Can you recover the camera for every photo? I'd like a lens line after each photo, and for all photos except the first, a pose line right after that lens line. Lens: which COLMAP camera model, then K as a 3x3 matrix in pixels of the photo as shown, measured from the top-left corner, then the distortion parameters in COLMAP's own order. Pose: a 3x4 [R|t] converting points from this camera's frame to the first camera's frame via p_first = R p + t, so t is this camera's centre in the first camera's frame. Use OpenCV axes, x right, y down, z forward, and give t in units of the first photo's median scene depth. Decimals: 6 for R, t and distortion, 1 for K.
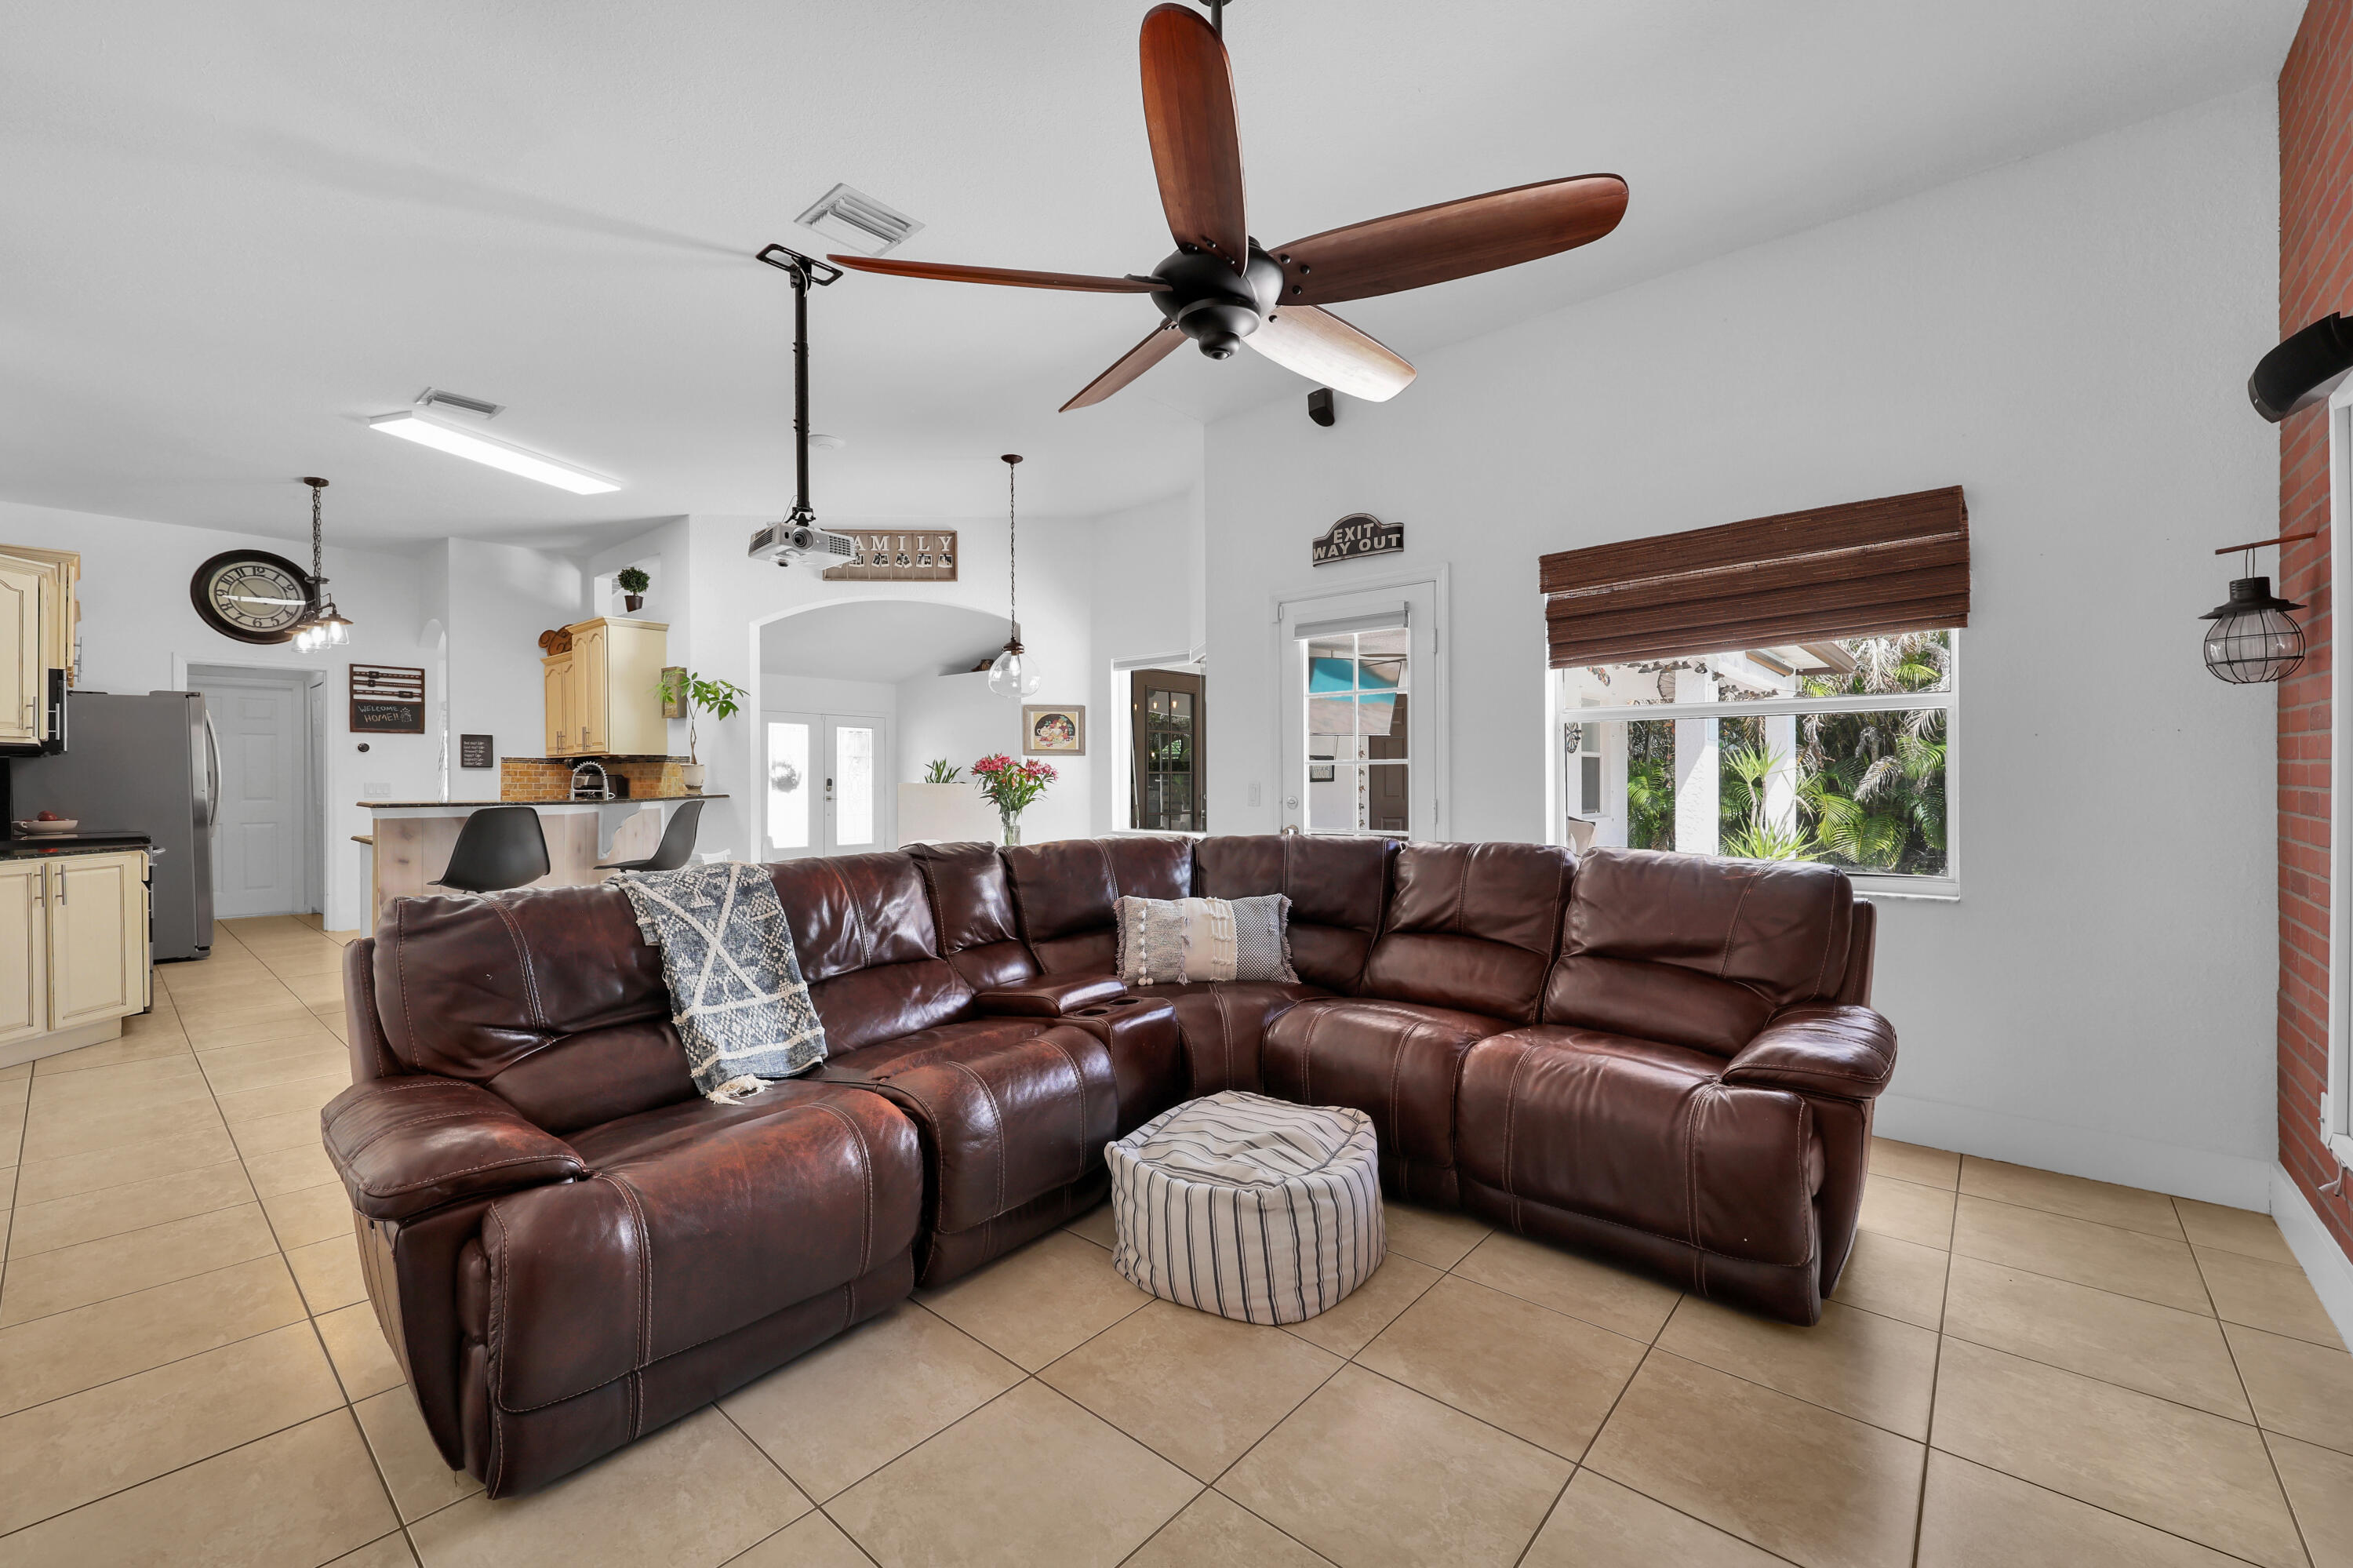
lens RADIAL K [[956.4, 0, 1166.4], [0, 956.4, 780.9], [0, 0, 1]] dist [0.000797, -0.000168]
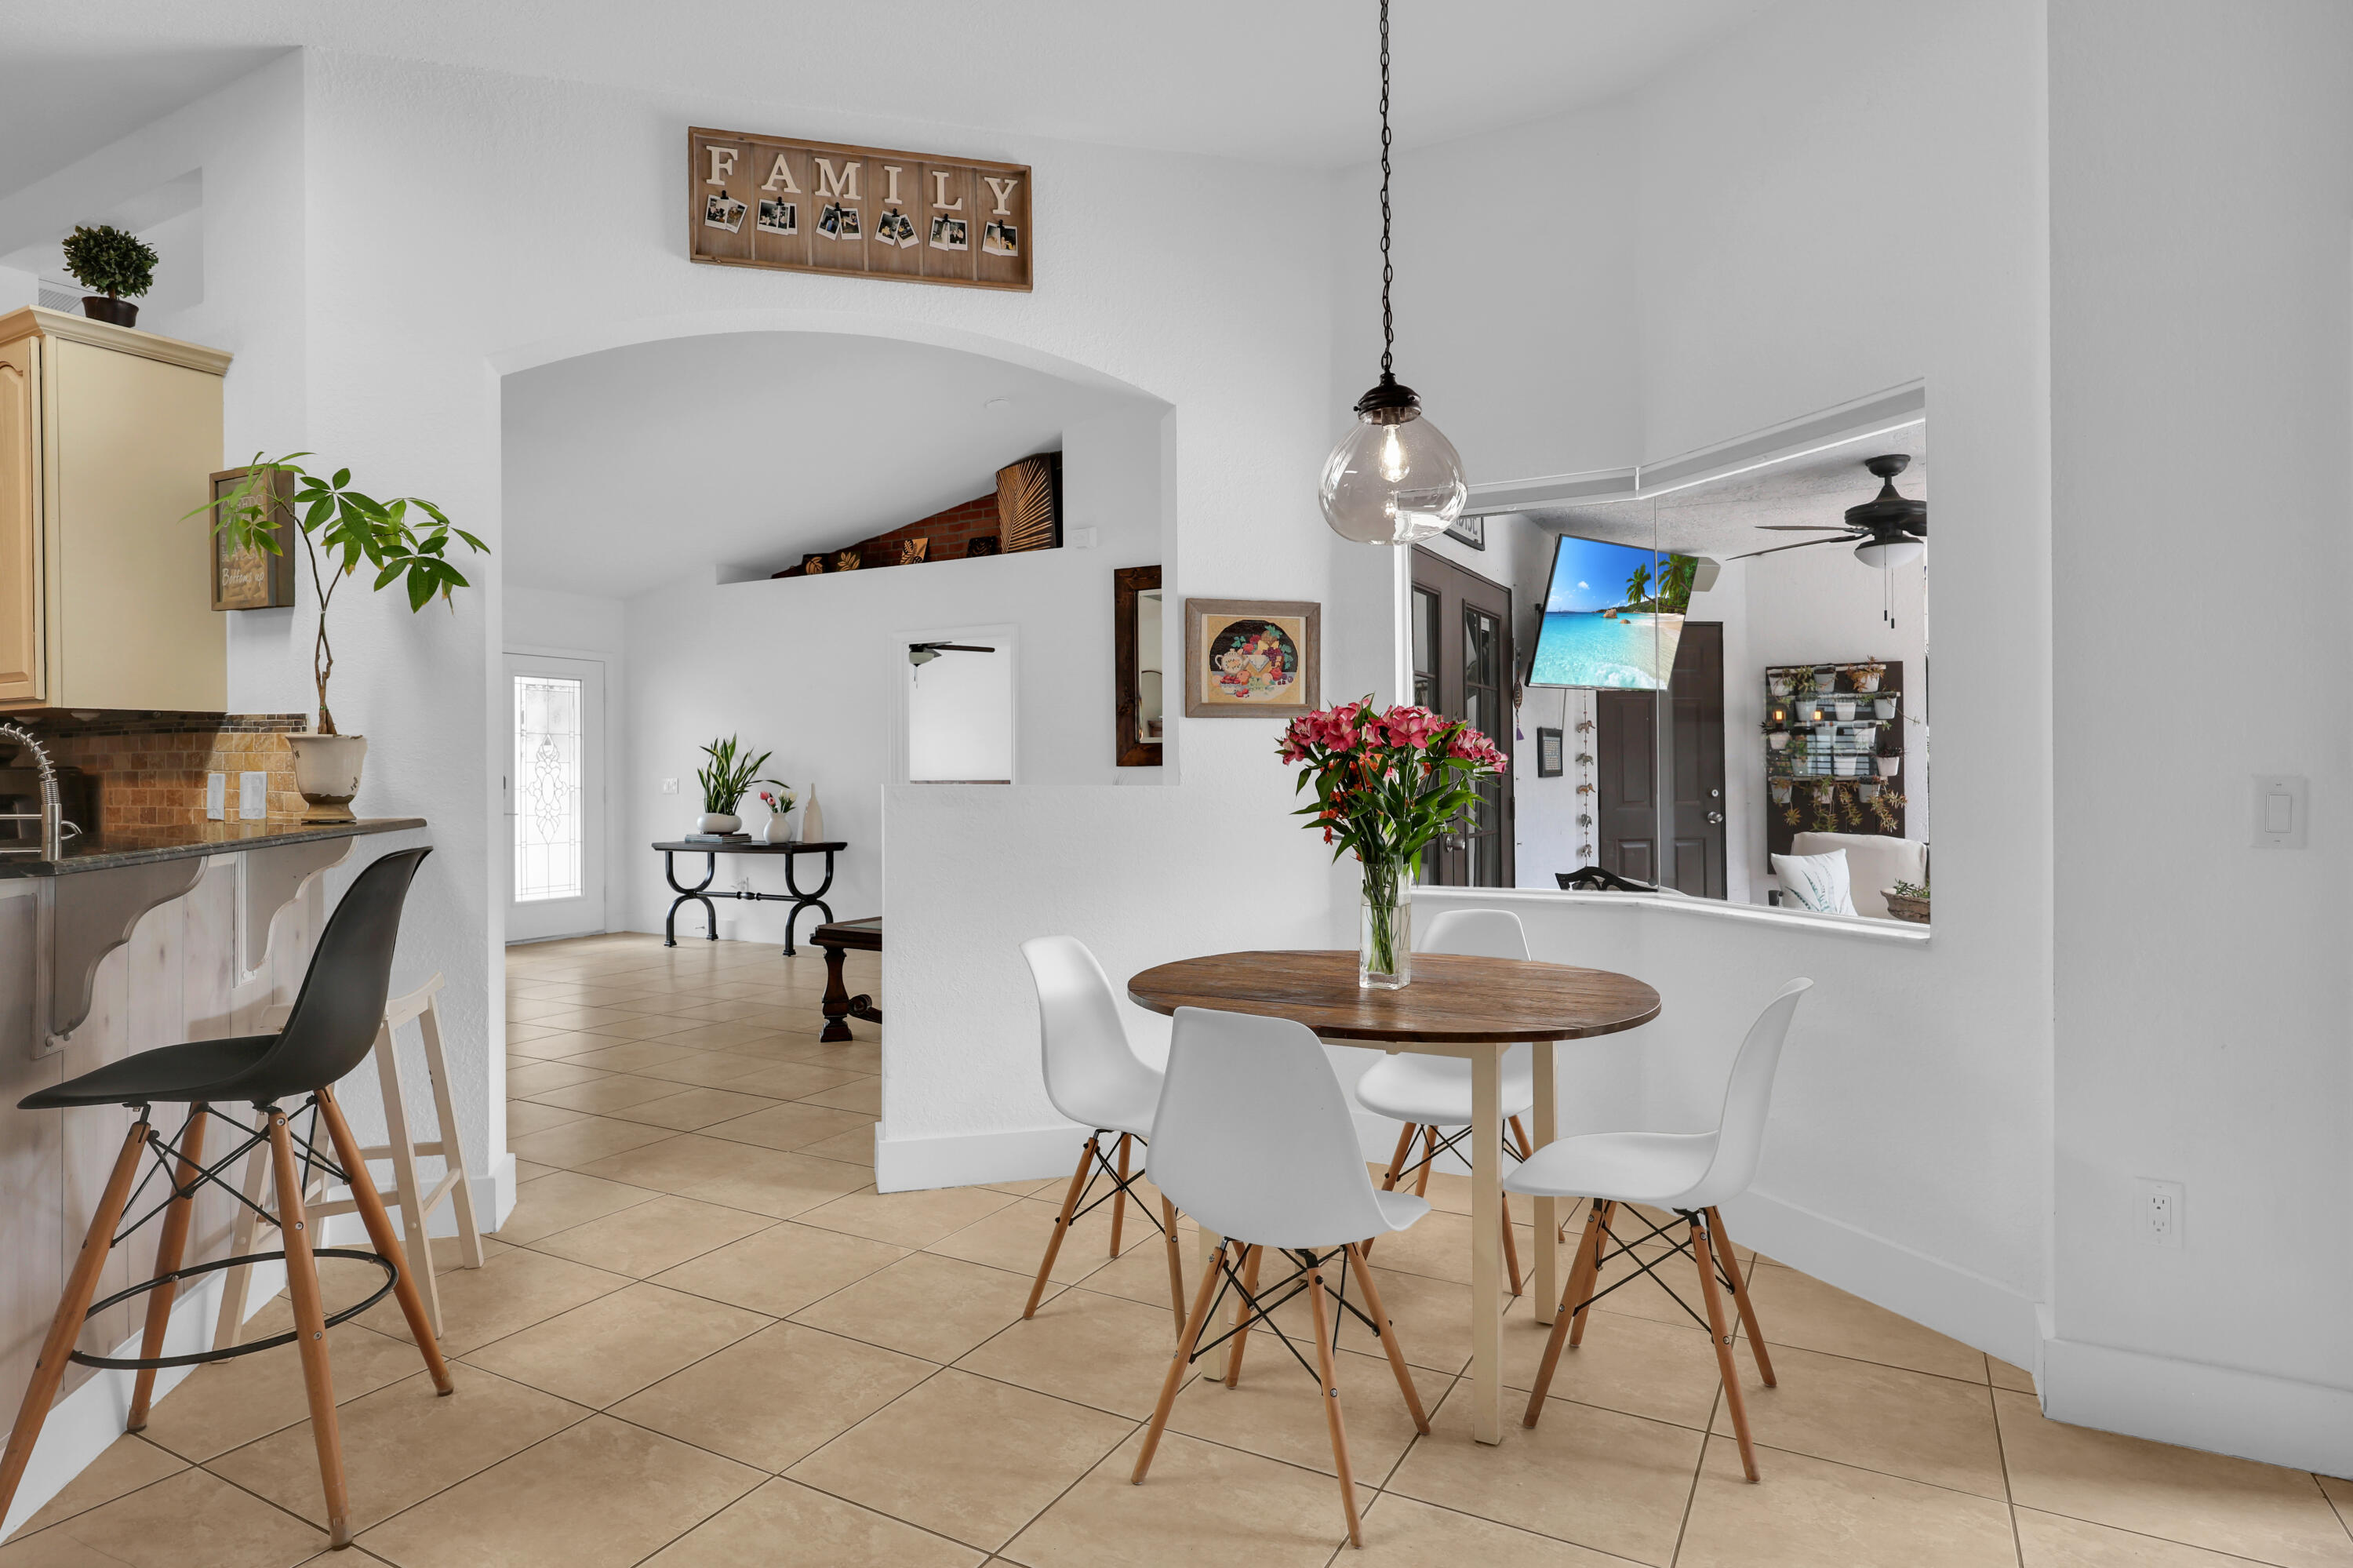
lens RADIAL K [[1310.0, 0, 1173.3], [0, 1310.0, 766.4], [0, 0, 1]] dist [-0.002822, -0.001716]
pose [[0.976975, -0.003142, 0.213333, -0.279317], [0.004738, 0.999965, -0.006967, -0.001167], [-0.213303, 0.007818, 0.976955, 0.442177]]
